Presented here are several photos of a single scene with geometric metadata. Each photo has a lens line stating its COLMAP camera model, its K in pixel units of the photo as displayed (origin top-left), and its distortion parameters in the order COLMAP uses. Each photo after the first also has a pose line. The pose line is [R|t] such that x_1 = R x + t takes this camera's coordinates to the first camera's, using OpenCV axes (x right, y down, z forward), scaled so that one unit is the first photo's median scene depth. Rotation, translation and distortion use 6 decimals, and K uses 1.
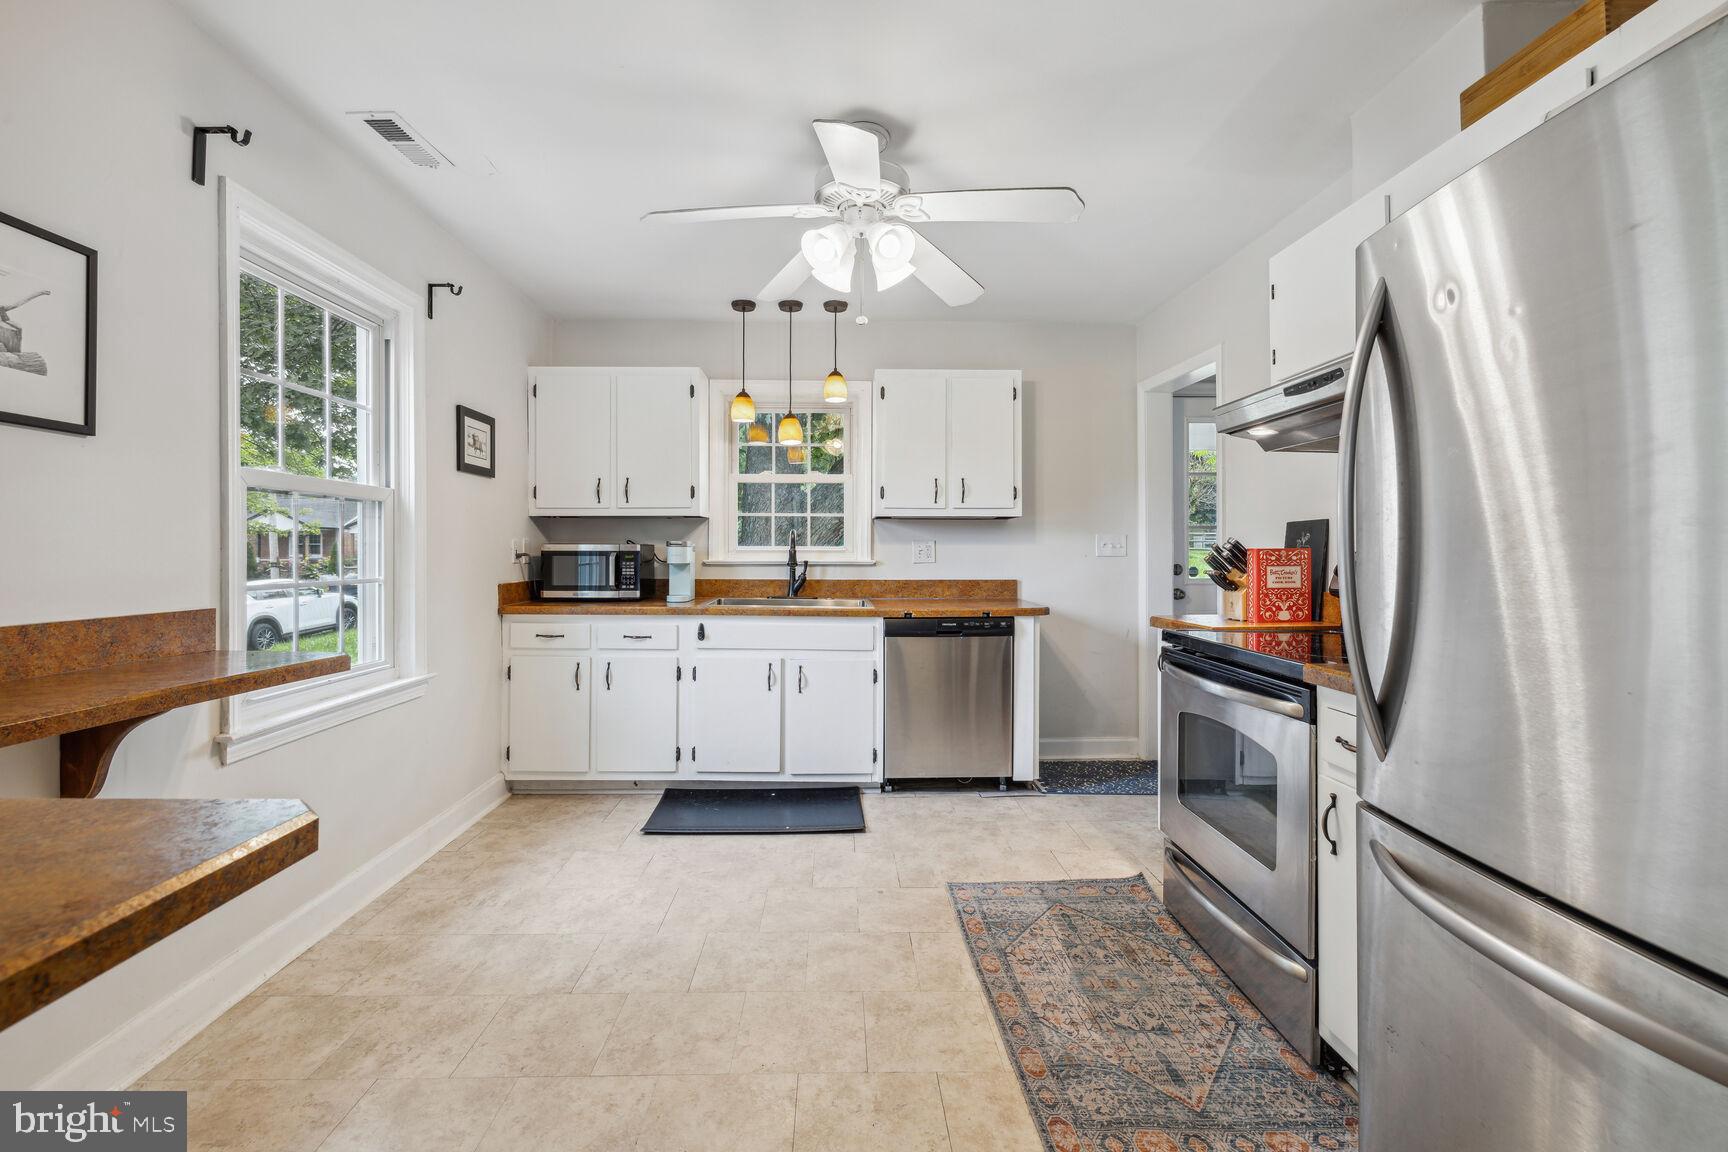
lens RADIAL K [[727.6, 0, 847.5], [0, 727.6, 549.5], [0, 0, 1]] dist [-0.009350, -0.001166]
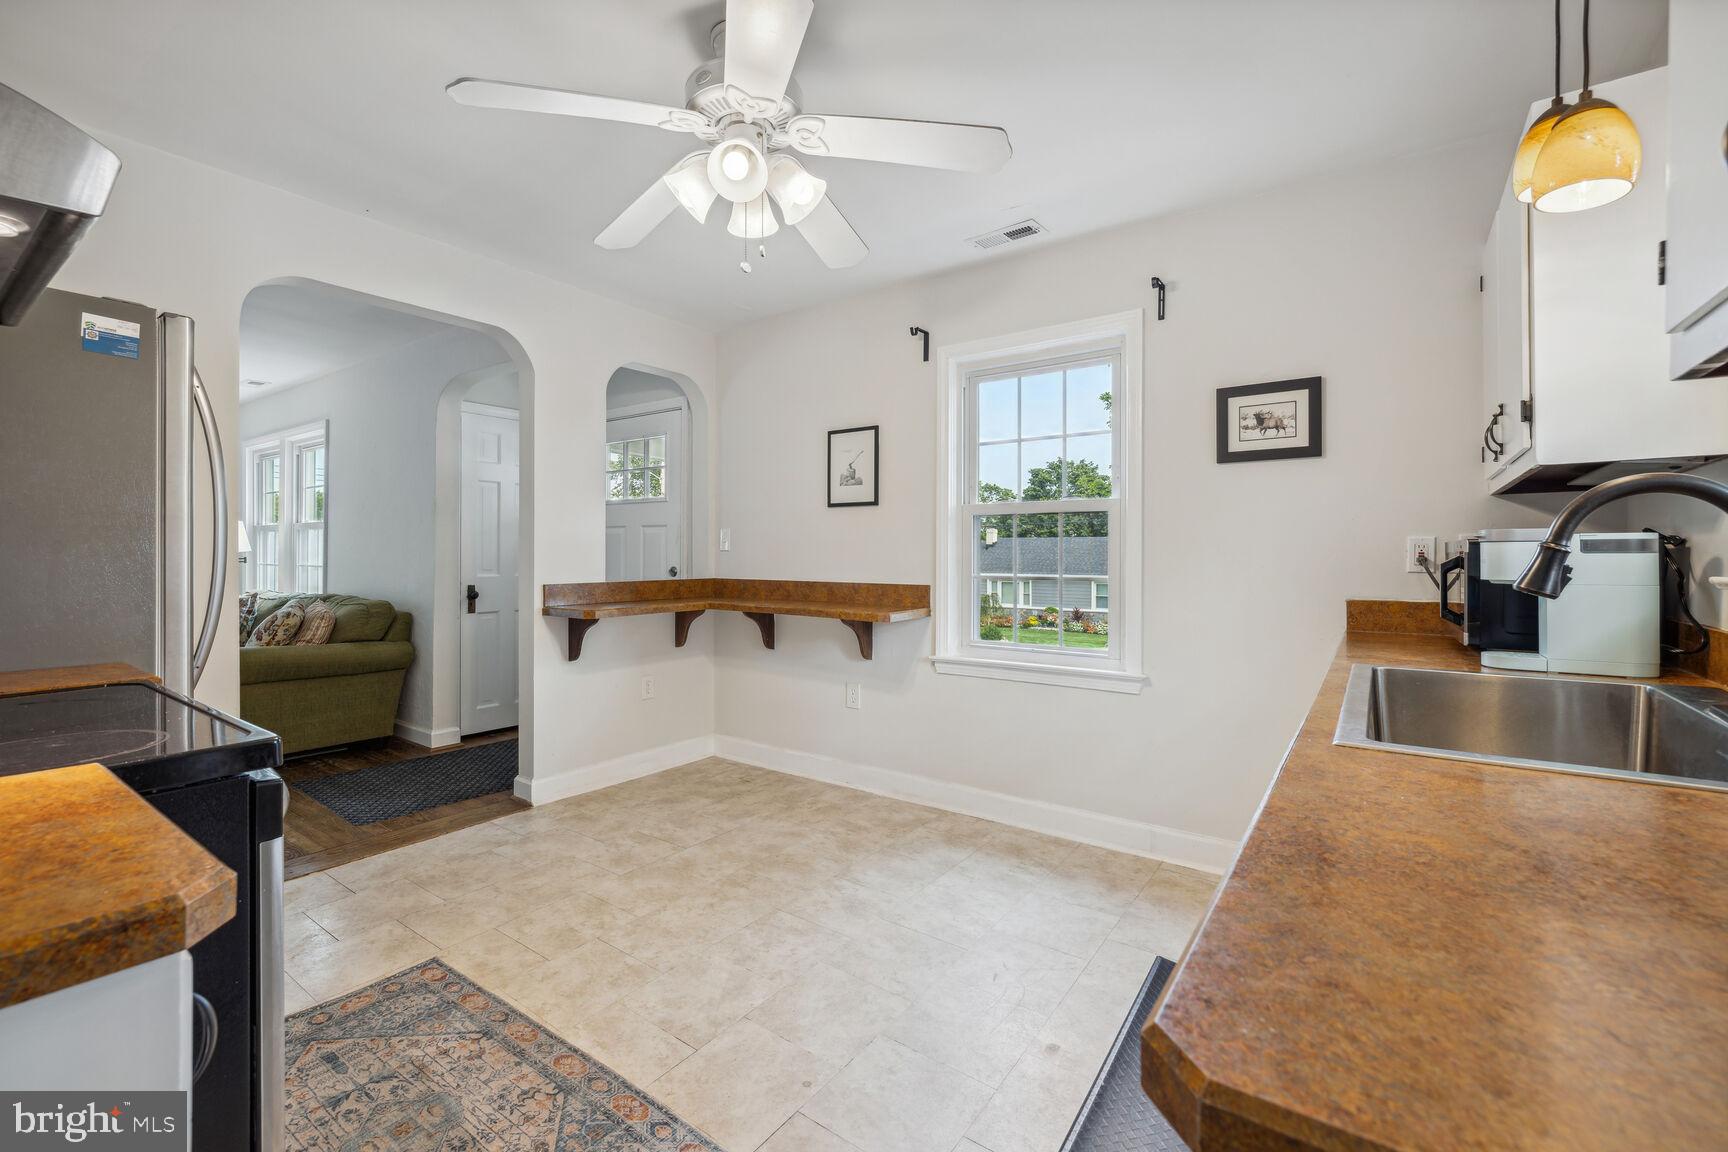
lens RADIAL K [[727.6, 0, 863.6], [0, 727.6, 557.7], [0, 0, 1]] dist [-0.009350, -0.001166]
pose [[-0.589690, -0.002047, -0.807627, 0.733098], [-0.004945, 0.999987, 0.001076, 0.007663], [0.807614, 0.004628, -0.589693, 1.946291]]
